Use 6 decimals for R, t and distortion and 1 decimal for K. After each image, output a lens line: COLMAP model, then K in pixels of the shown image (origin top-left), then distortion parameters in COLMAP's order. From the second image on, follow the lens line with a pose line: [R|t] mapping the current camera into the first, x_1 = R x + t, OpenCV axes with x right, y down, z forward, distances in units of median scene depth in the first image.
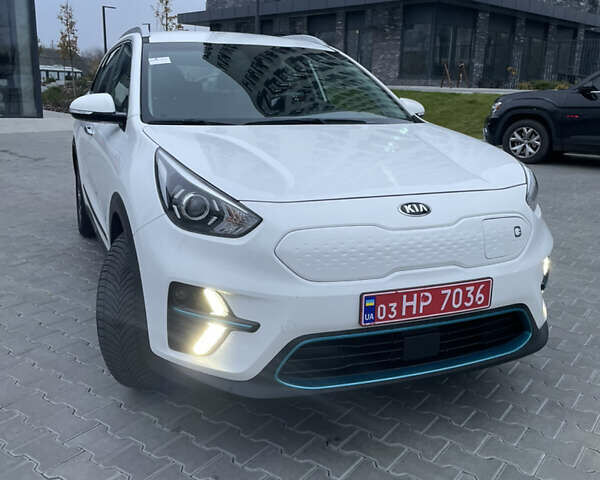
lens RADIAL K [[594.3, 0, 300.0], [0, 594.3, 240.0], [0, 0, 1]] dist [0.048355, -0.005140]
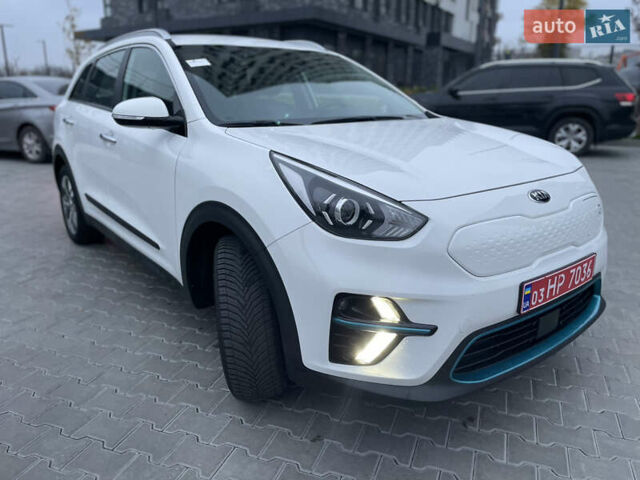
lens RADIAL K [[480.5, 0, 320.0], [0, 480.5, 240.0], [0, 0, 1]] dist [0.029377, -0.006418]
pose [[0.965936, -0.095361, 0.240570, -0.407173], [0.085145, 0.994983, 0.052533, -0.054417], [-0.244373, -0.030260, 0.969209, 0.272208]]
